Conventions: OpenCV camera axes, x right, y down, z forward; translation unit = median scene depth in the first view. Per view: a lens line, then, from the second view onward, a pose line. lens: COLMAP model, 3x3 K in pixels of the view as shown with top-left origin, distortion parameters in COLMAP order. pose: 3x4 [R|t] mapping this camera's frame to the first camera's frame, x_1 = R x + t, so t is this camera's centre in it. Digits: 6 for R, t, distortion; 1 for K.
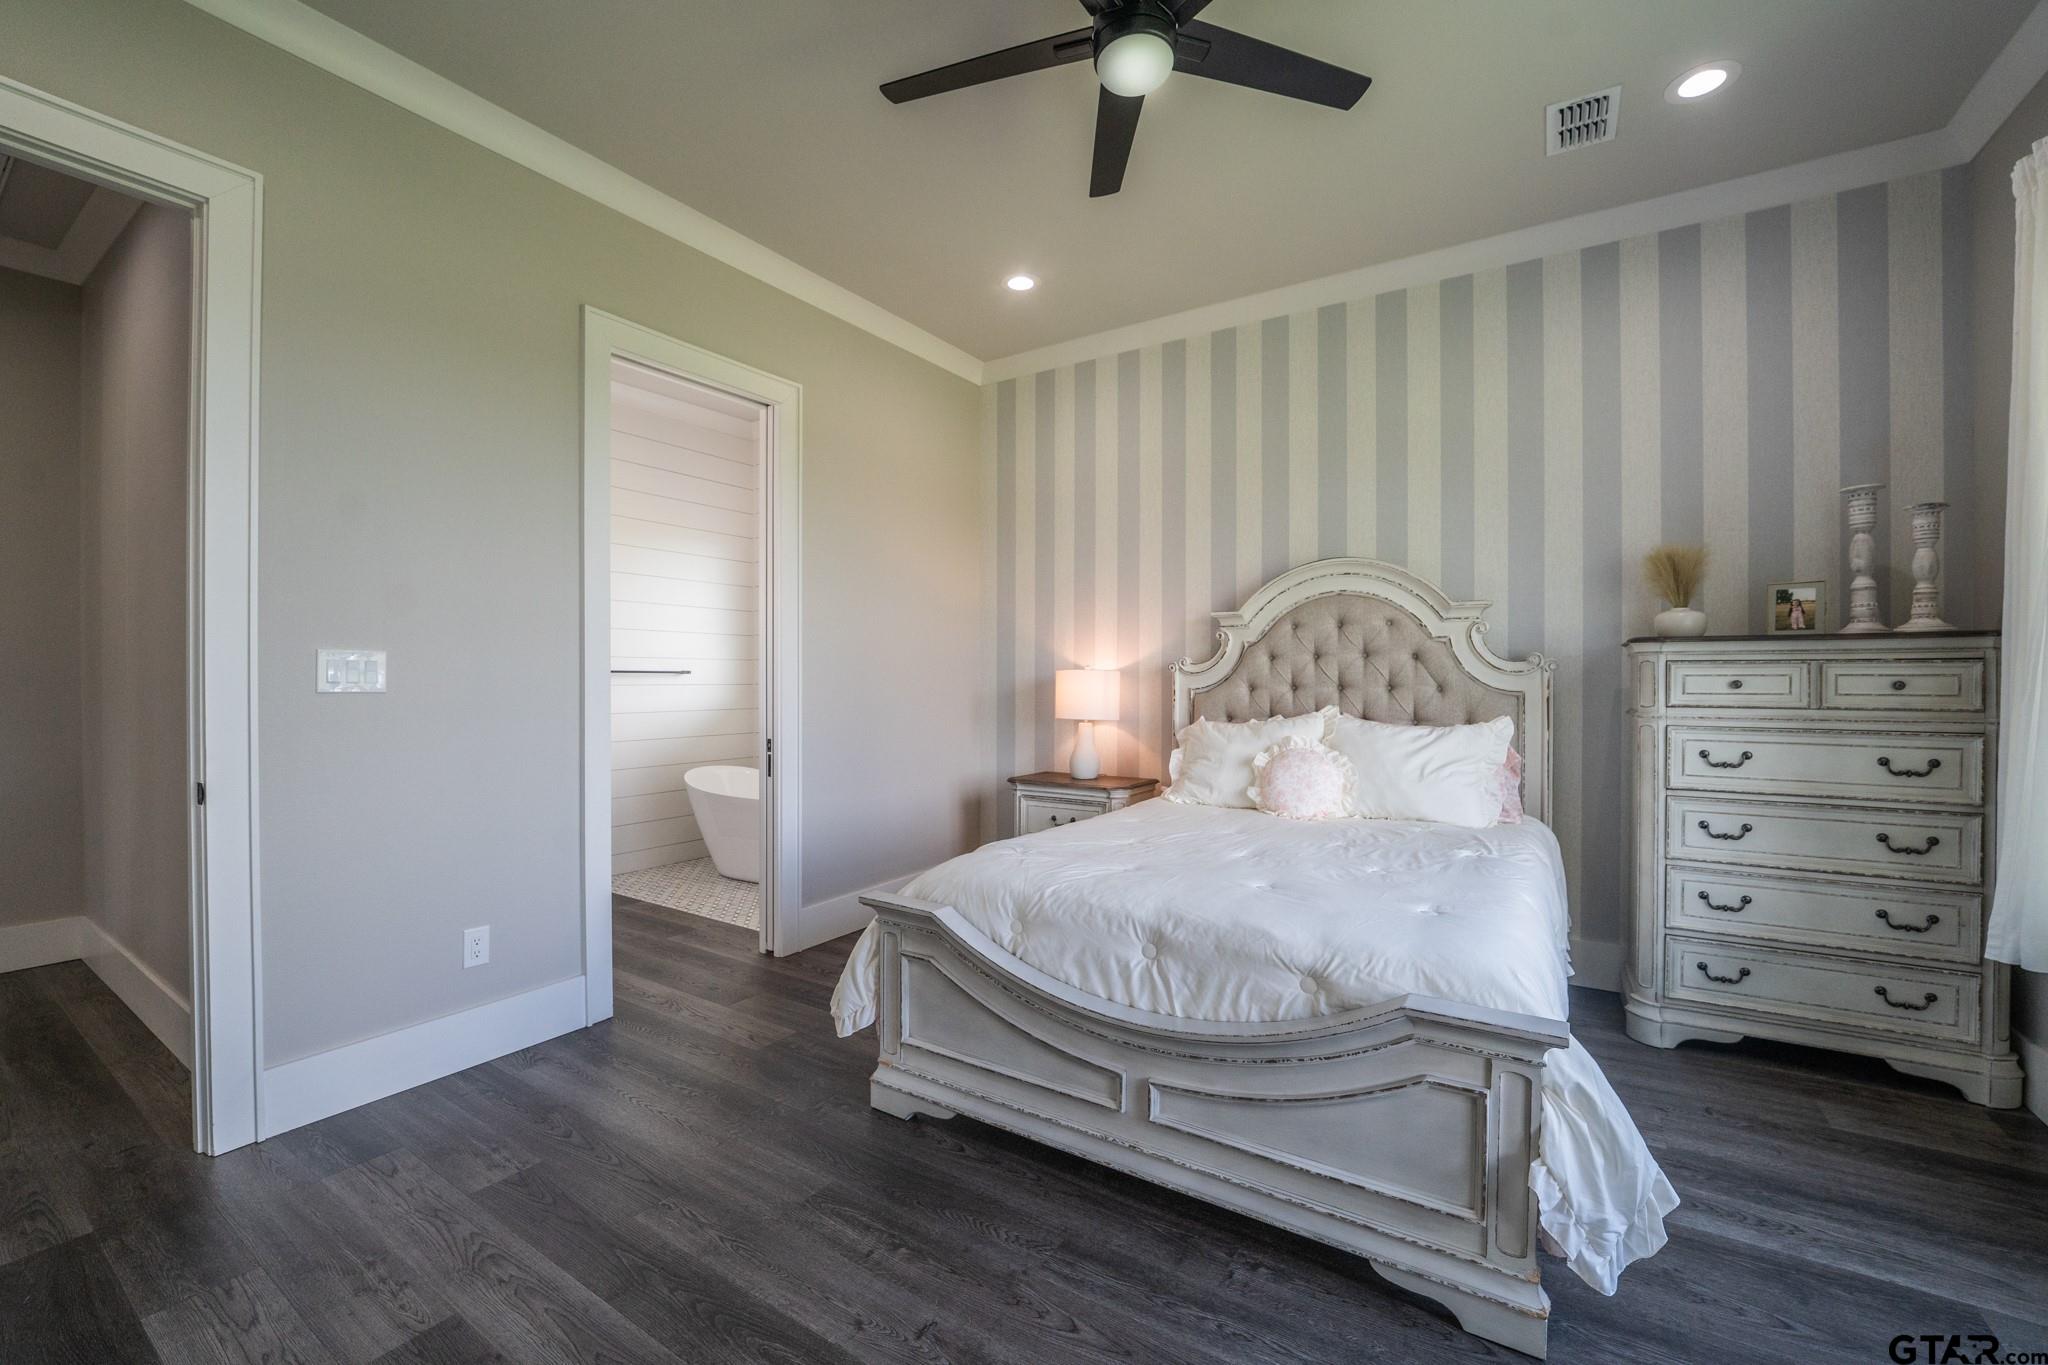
lens RADIAL K [[844.9, 0, 1014.8], [0, 844.9, 681.7], [0, 0, 1]] dist [-0.025903, 0.000179]
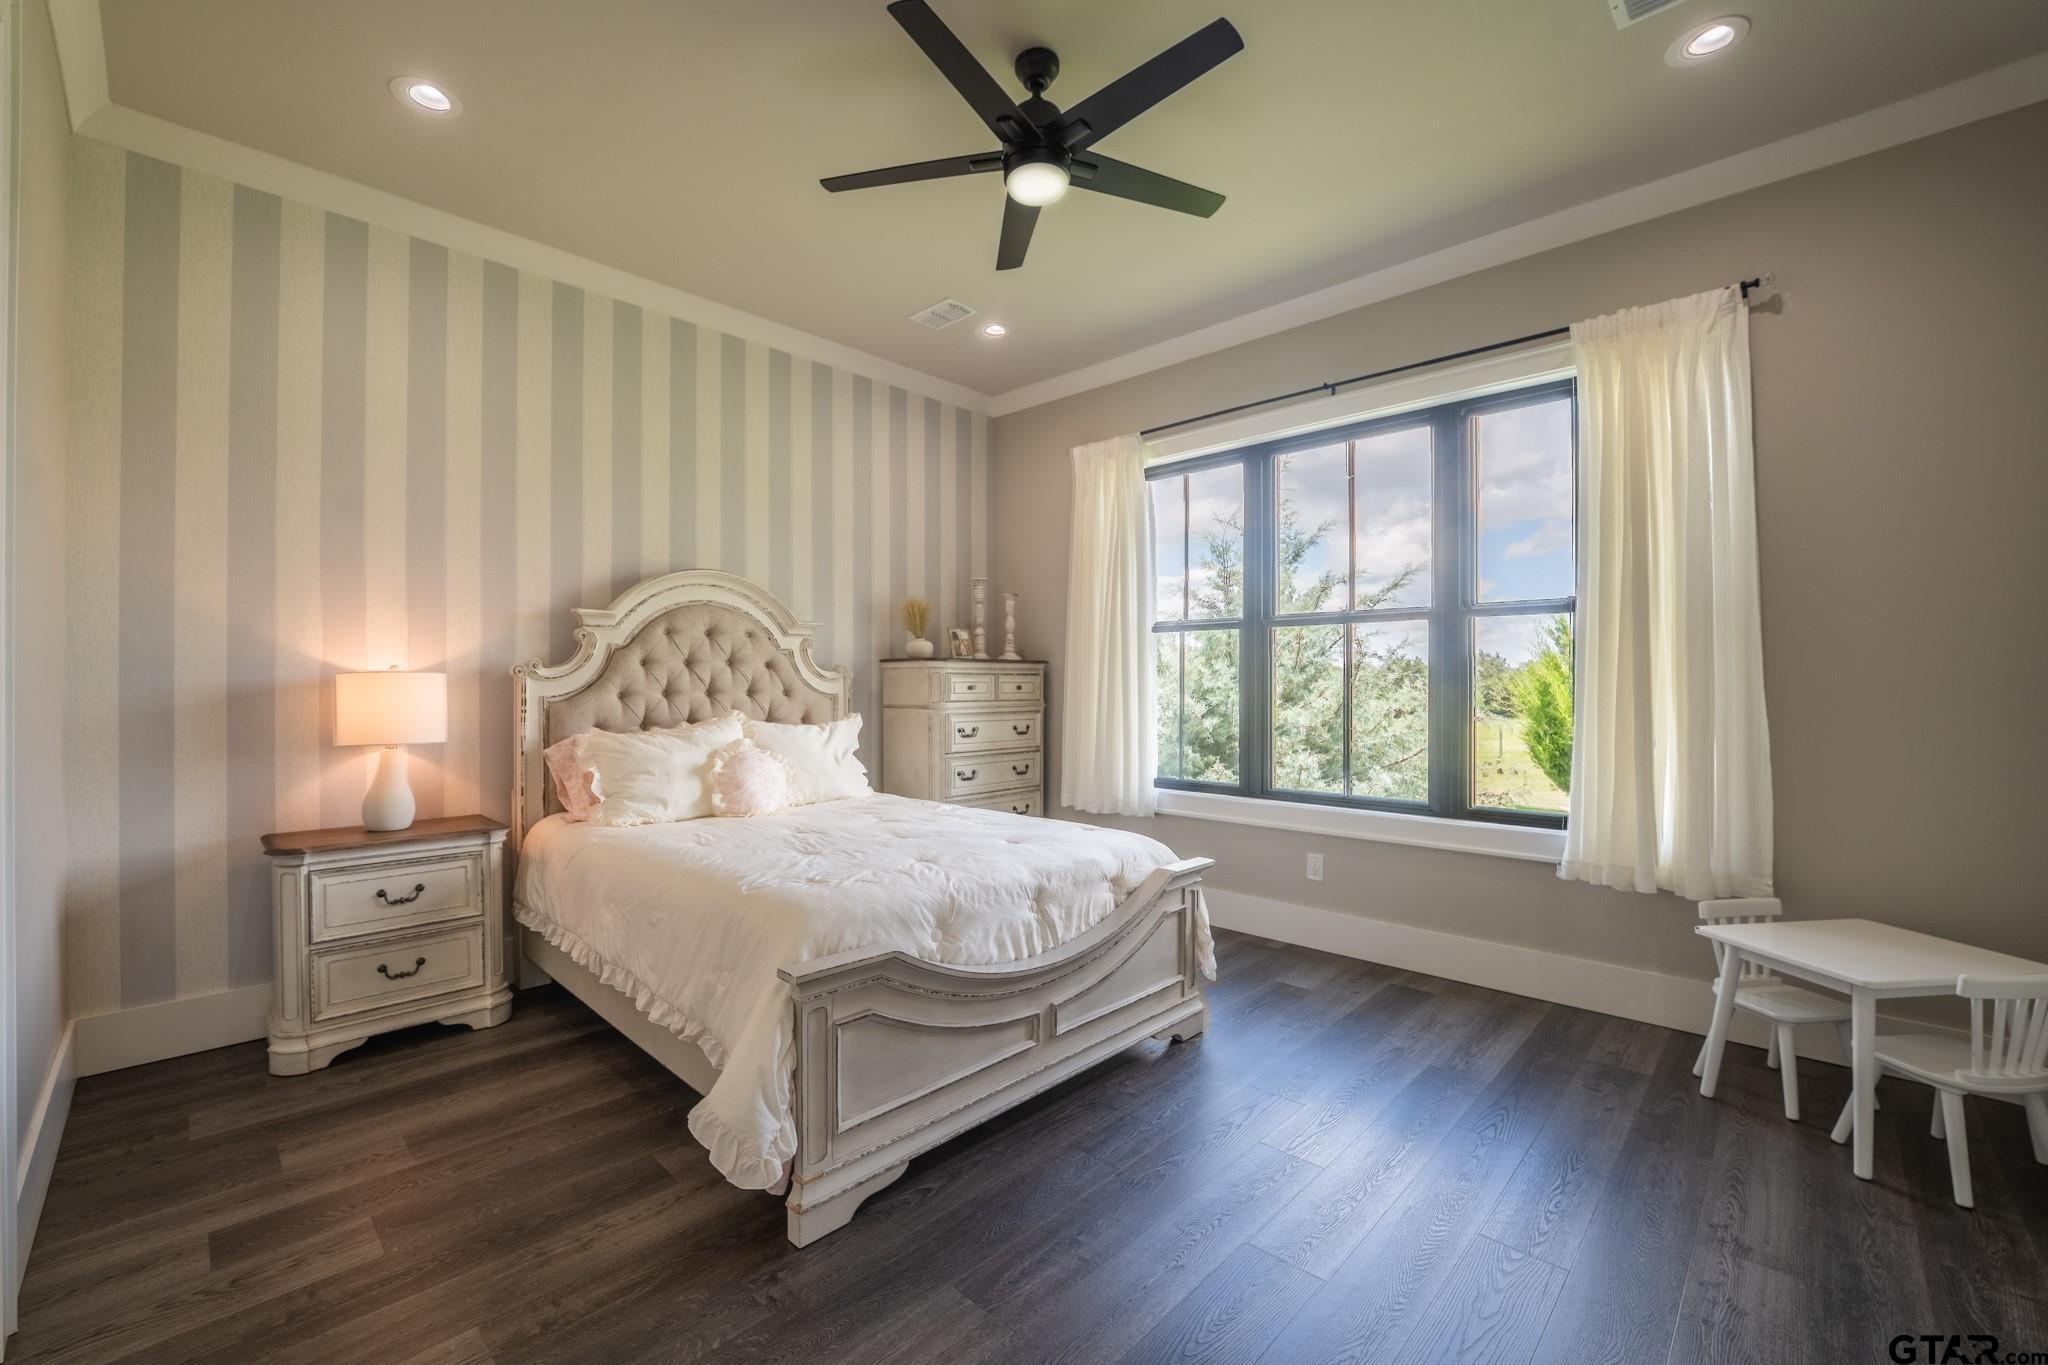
lens RADIAL K [[833.7, 0, 1018.2], [0, 833.7, 679.6], [0, 0, 1]] dist [-0.023498, 0.000353]
pose [[0.185013, 0.004365, 0.982726, -0.628724], [0.005174, 0.999972, -0.005416, -0.002881], [-0.982722, 0.006087, 0.184986, 0.481252]]
